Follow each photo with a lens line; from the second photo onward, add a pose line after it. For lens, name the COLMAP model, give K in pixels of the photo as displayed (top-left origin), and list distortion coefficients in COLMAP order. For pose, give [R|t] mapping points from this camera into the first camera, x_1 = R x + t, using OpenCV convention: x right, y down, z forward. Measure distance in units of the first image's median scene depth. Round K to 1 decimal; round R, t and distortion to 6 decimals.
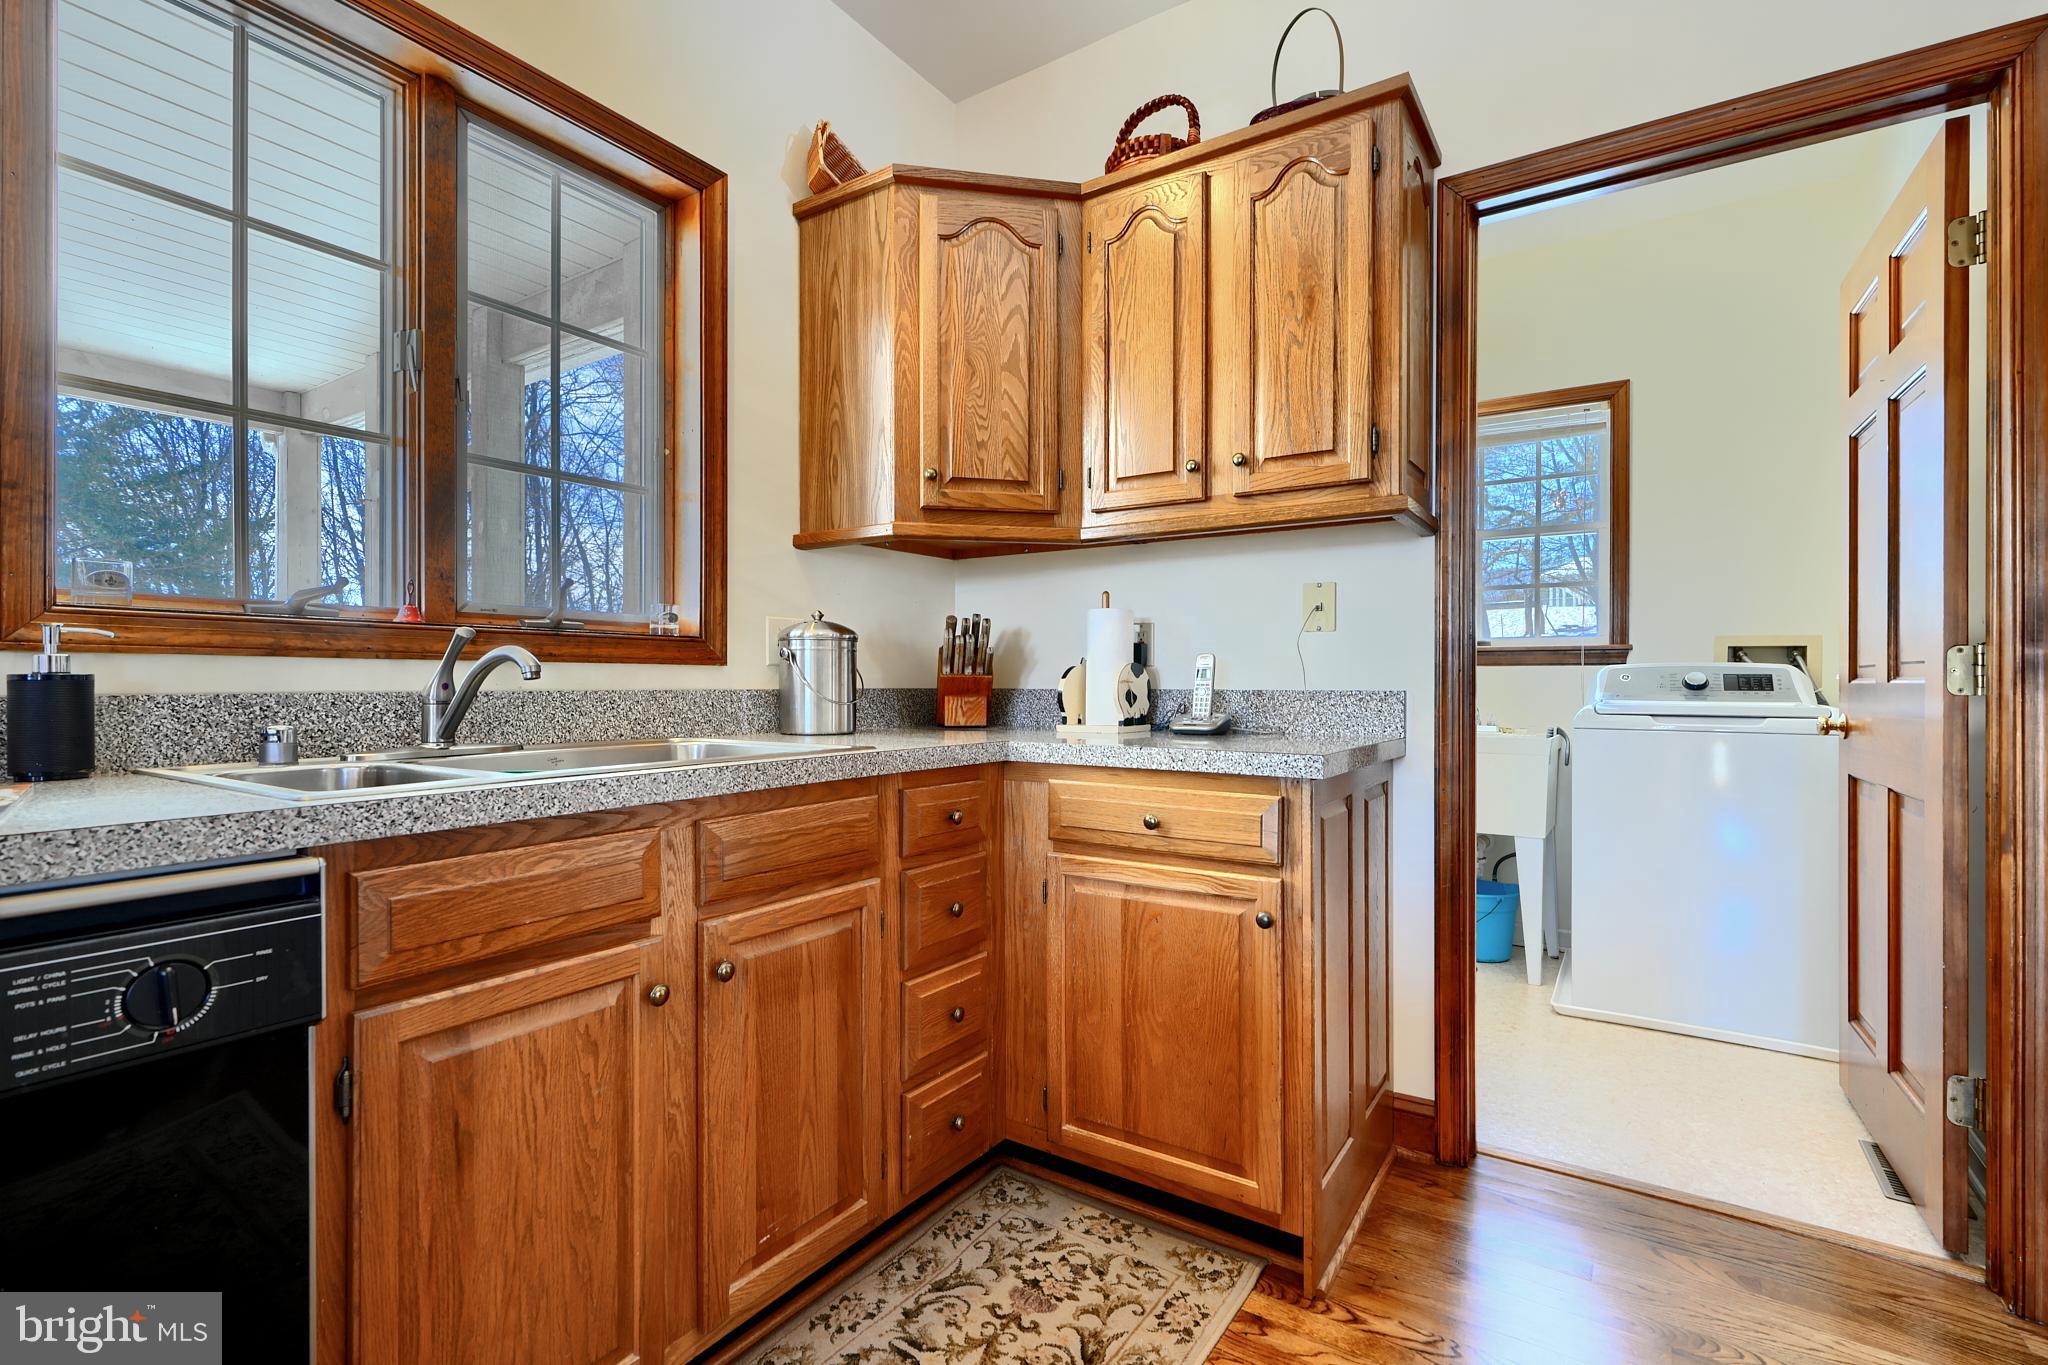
lens RADIAL K [[925.9, 0, 1028.7], [0, 925.9, 675.5], [0, 0, 1]] dist [-0.002441, 0.000379]
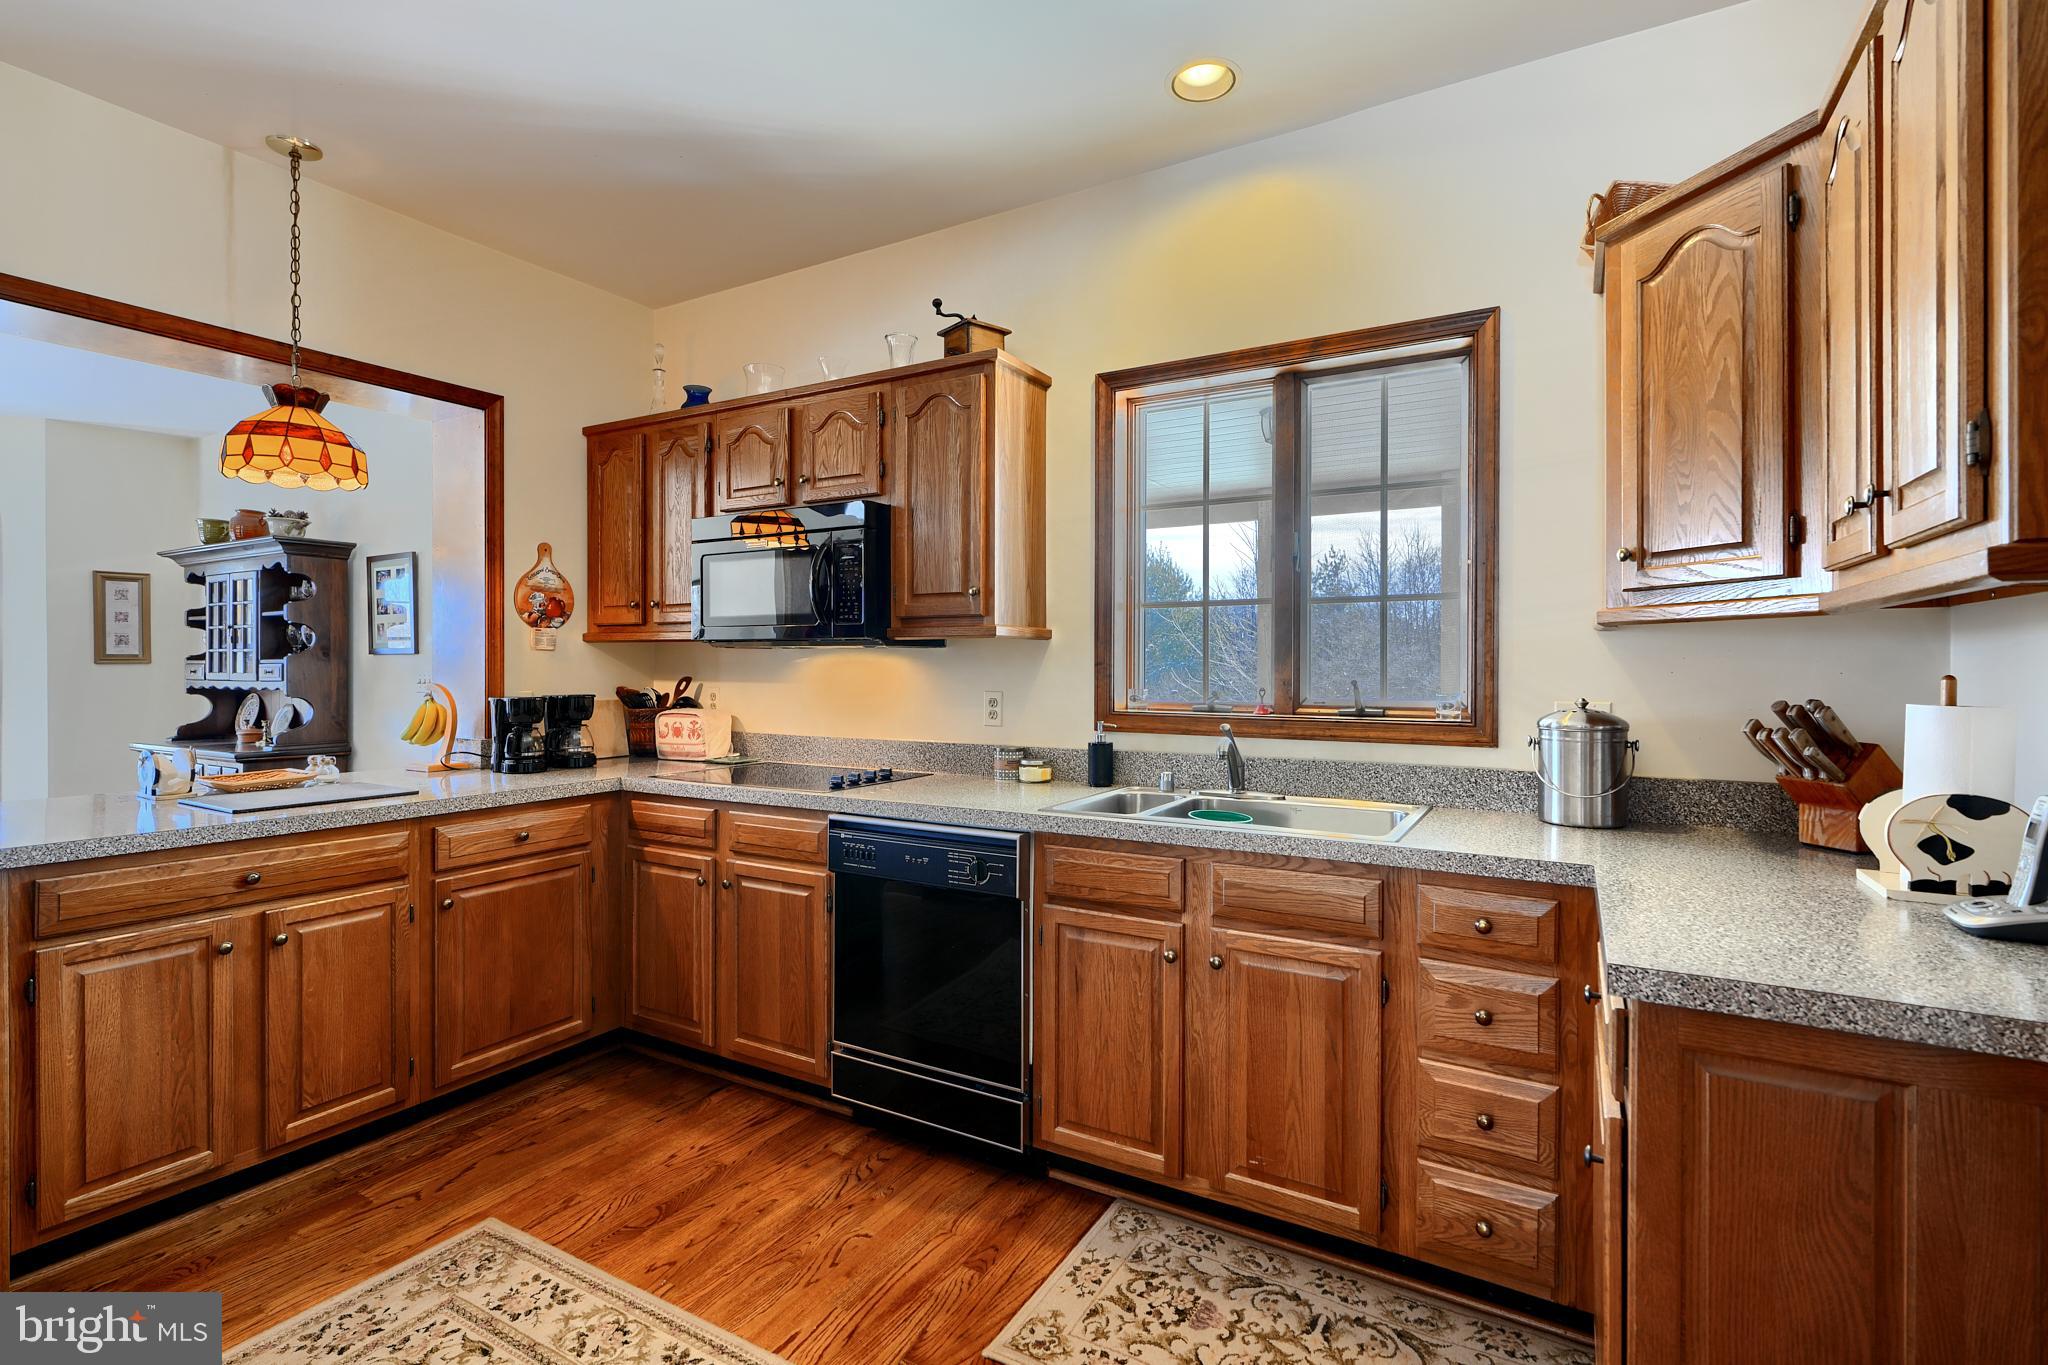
lens RADIAL K [[925.9, 0, 1028.4], [0, 925.9, 671.4], [0, 0, 1]] dist [-0.002441, 0.000379]
pose [[0.069868, 0.004919, -0.997544, 1.045870], [0.003087, 0.999982, 0.005147, -0.155622], [0.997551, -0.003439, 0.069852, 0.507108]]
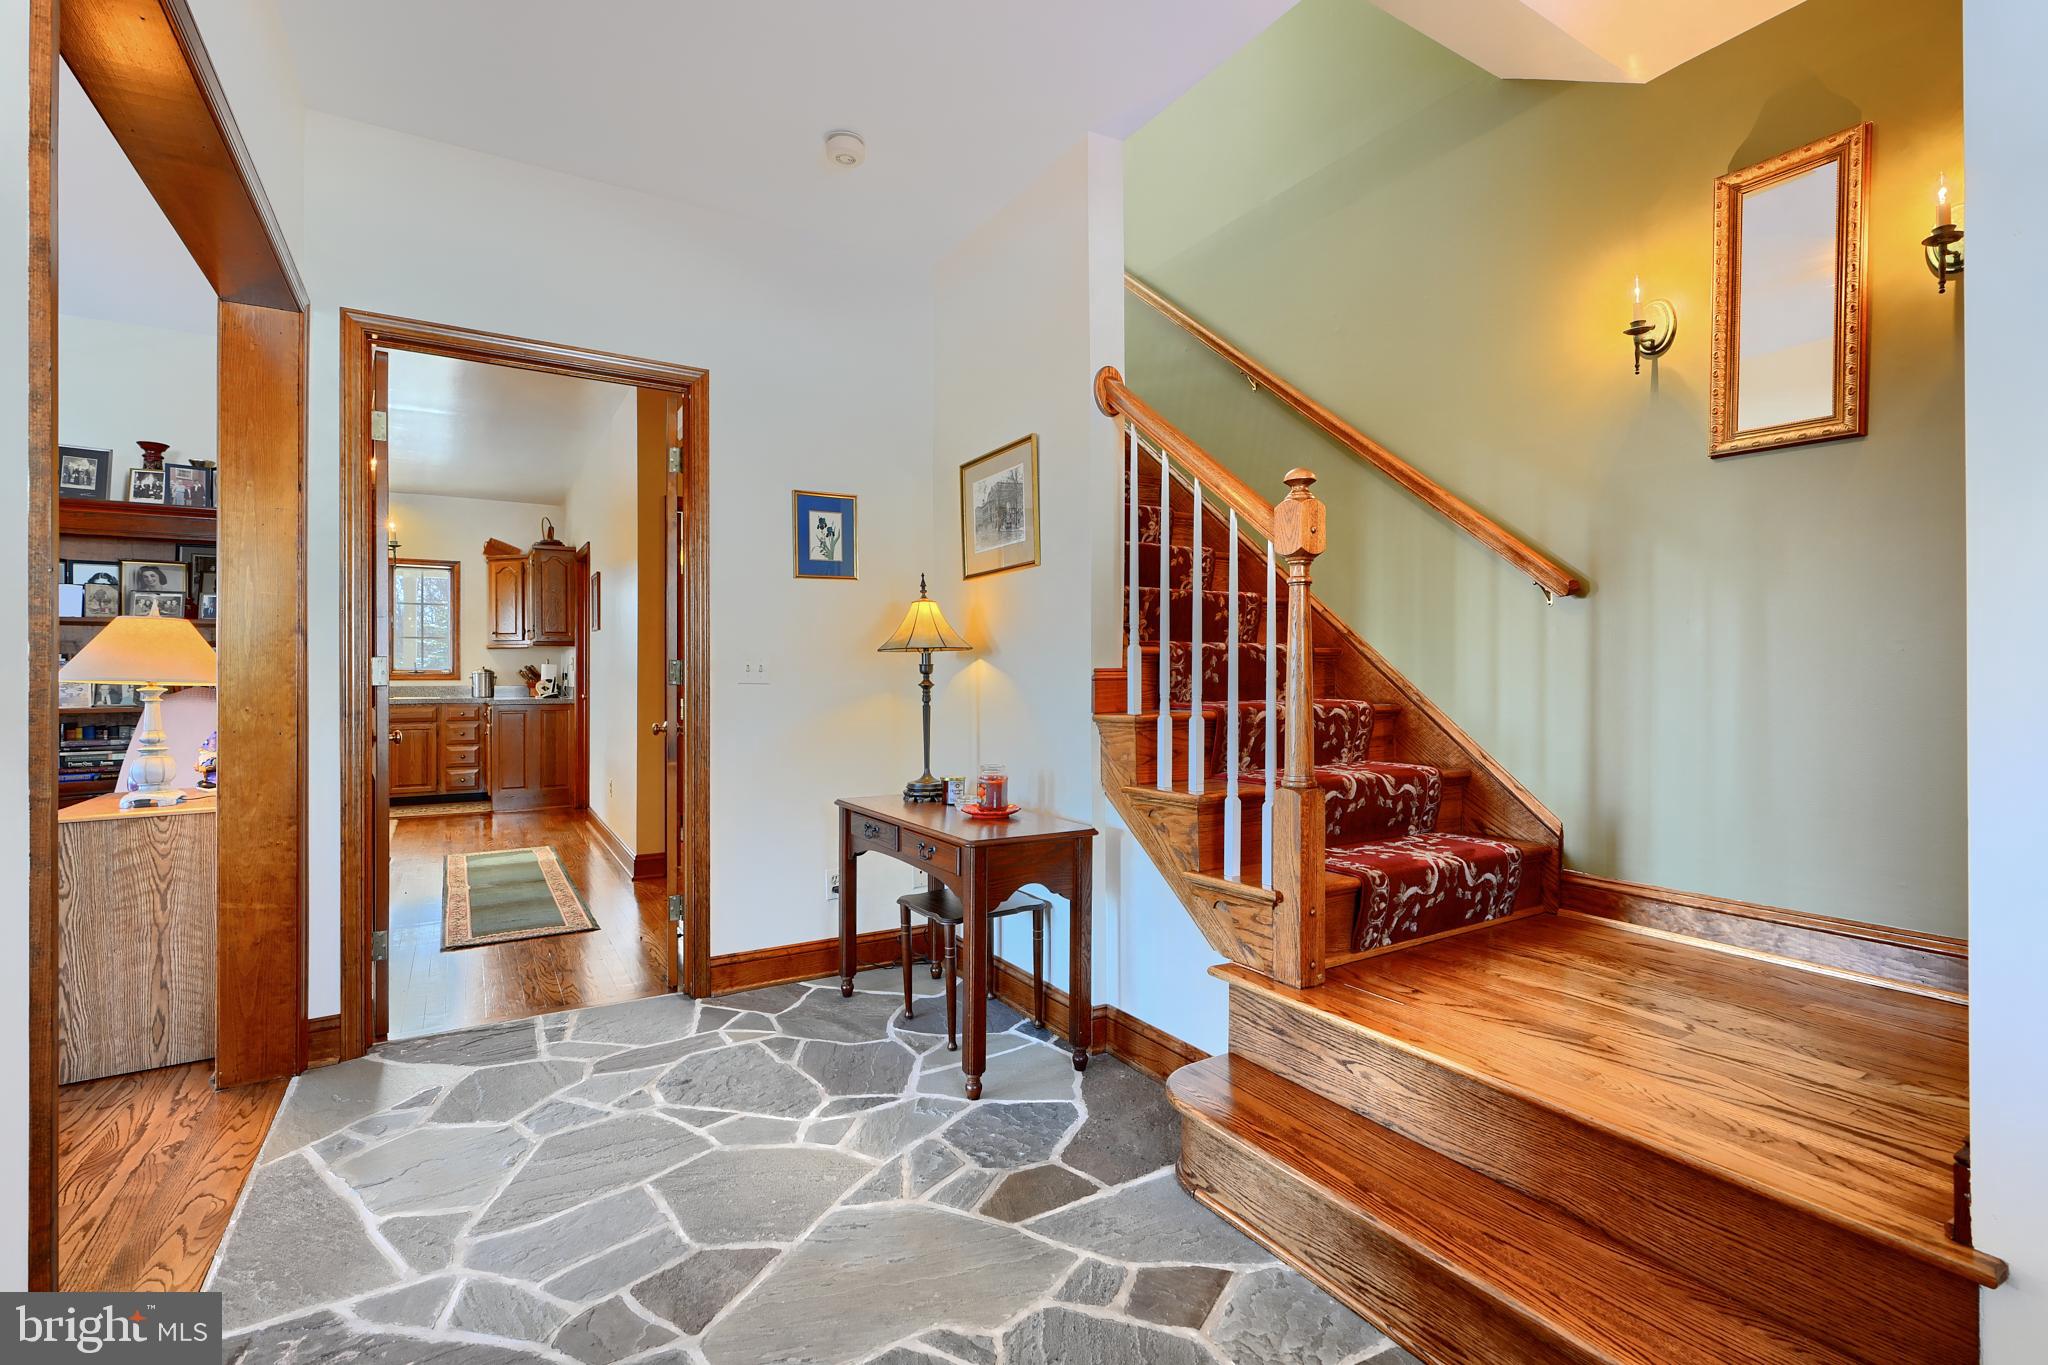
lens RADIAL K [[925.9, 0, 1020.6], [0, 925.9, 676.4], [0, 0, 1]] dist [-0.002441, 0.000379]
pose [[0.906680, 0.000852, -0.421818, 5.149299], [0.001542, 0.999985, 0.005334, -0.065197], [0.421816, -0.005486, 0.906665, -2.356439]]
